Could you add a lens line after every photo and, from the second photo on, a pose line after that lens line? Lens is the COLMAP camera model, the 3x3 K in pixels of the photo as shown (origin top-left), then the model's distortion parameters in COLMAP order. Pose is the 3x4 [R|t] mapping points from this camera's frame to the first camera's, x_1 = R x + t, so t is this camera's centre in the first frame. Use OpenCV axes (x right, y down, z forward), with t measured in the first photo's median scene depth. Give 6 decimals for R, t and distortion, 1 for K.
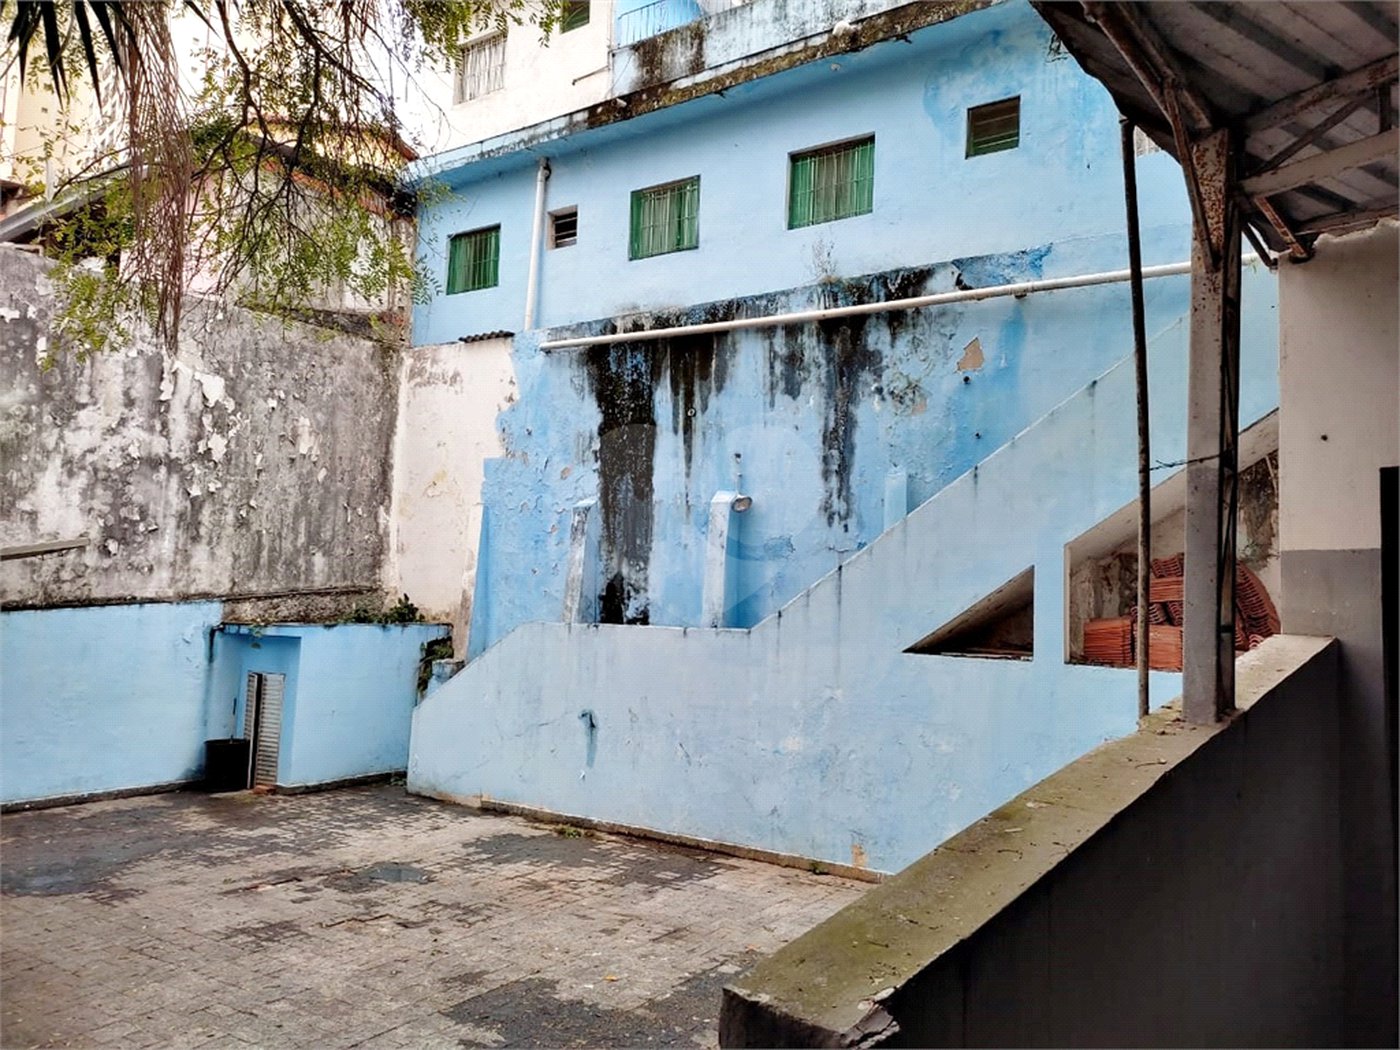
lens RADIAL K [[1030.2, 0, 698.1], [0, 1030.2, 526.8], [0, 0, 1]] dist [0.063554, -0.071667]
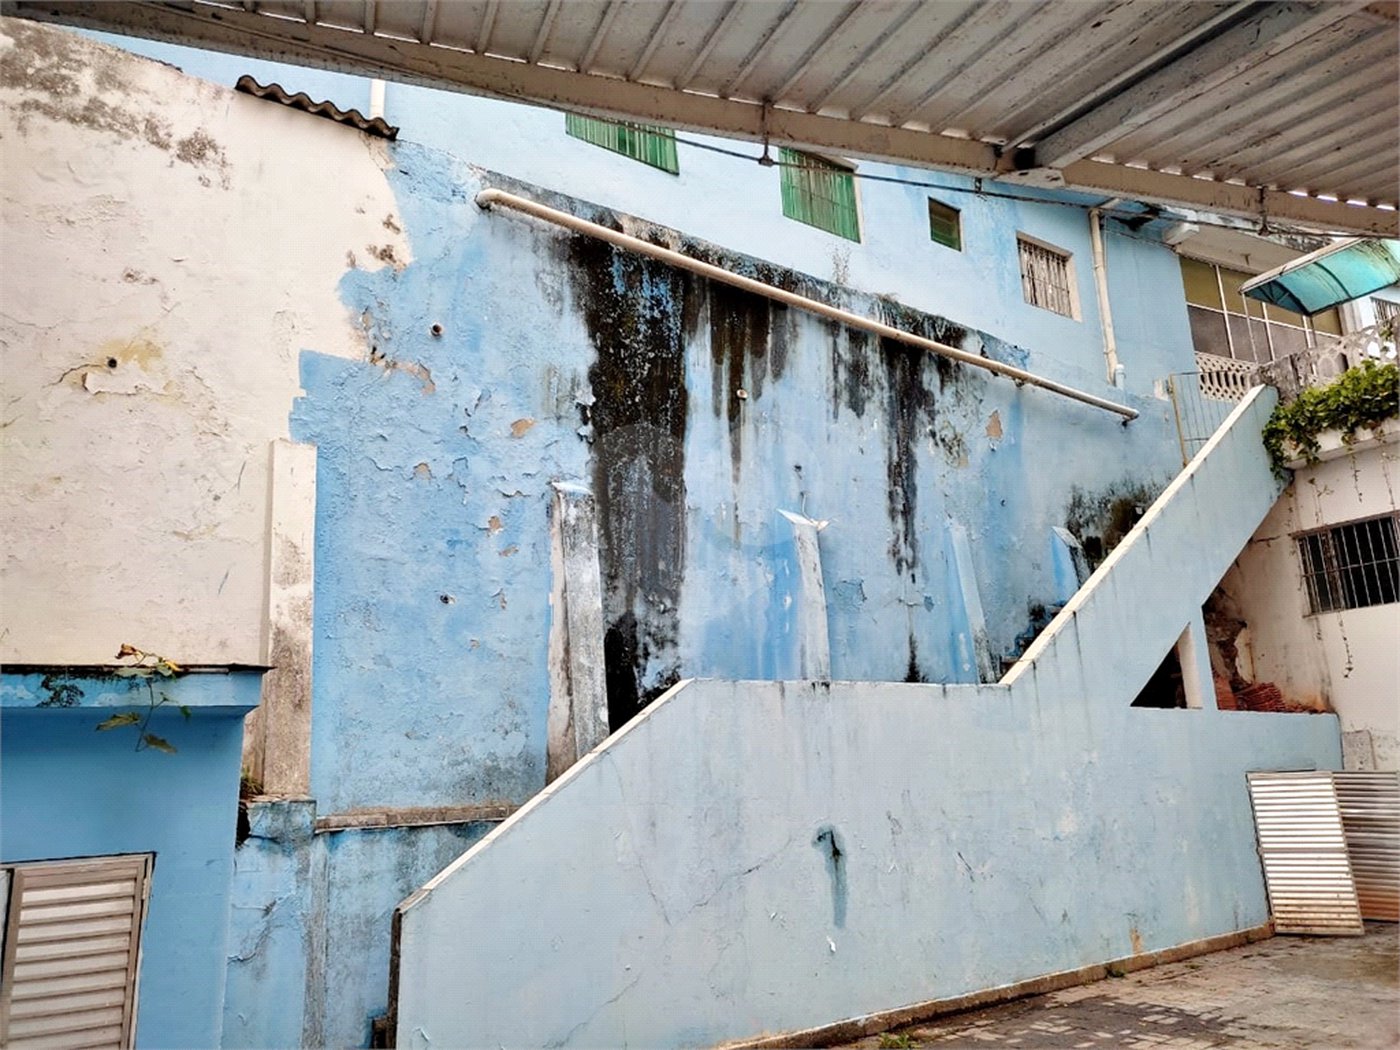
lens RADIAL K [[1039.4, 0, 690.5], [0, 1039.4, 525.8], [0, 0, 1]] dist [0.063970, -0.047239]
pose [[0.341865, 0.178971, 0.922550, -0.722375], [-0.019635, 0.982844, -0.183392, 0.119844], [-0.939544, 0.044581, 0.339514, 0.868813]]
